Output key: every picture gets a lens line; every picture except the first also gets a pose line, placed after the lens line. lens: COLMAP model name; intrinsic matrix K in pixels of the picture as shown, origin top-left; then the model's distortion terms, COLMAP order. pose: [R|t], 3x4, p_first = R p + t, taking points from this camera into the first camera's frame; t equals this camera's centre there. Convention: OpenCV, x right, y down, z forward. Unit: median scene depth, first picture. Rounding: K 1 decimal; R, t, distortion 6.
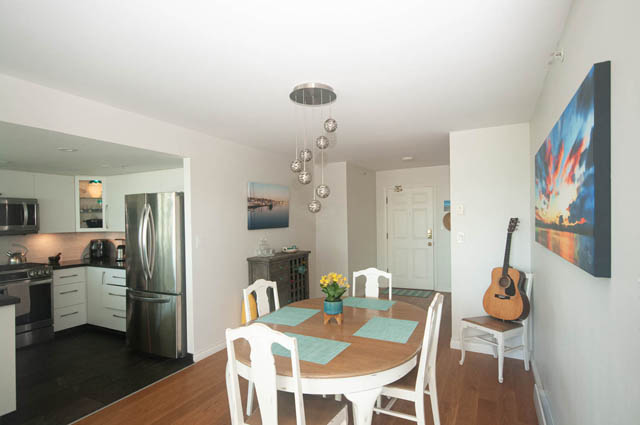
lens RADIAL K [[349.5, 0, 321.5], [0, 349.5, 217.6], [0, 0, 1]] dist [0.004208, 0.000493]
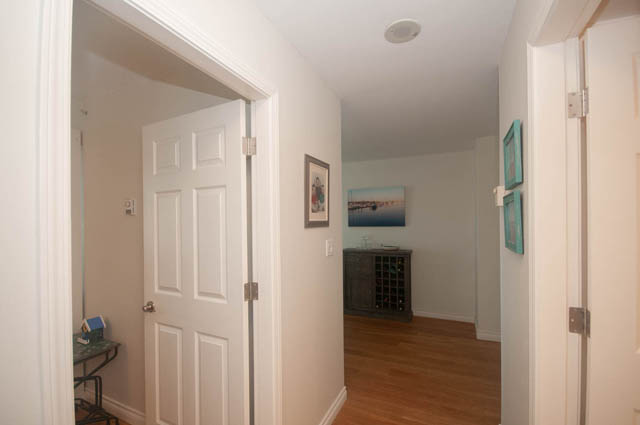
lens RADIAL K [[279.9, 0, 320.0], [0, 279.9, 216.0], [0, 0, 1]] dist [0.000103, 0.000001]
pose [[0.008516, 0.003615, -0.999957, 0.789636], [0.006803, 0.999970, 0.003673, -0.008385], [0.999941, -0.006834, 0.008491, 0.834866]]
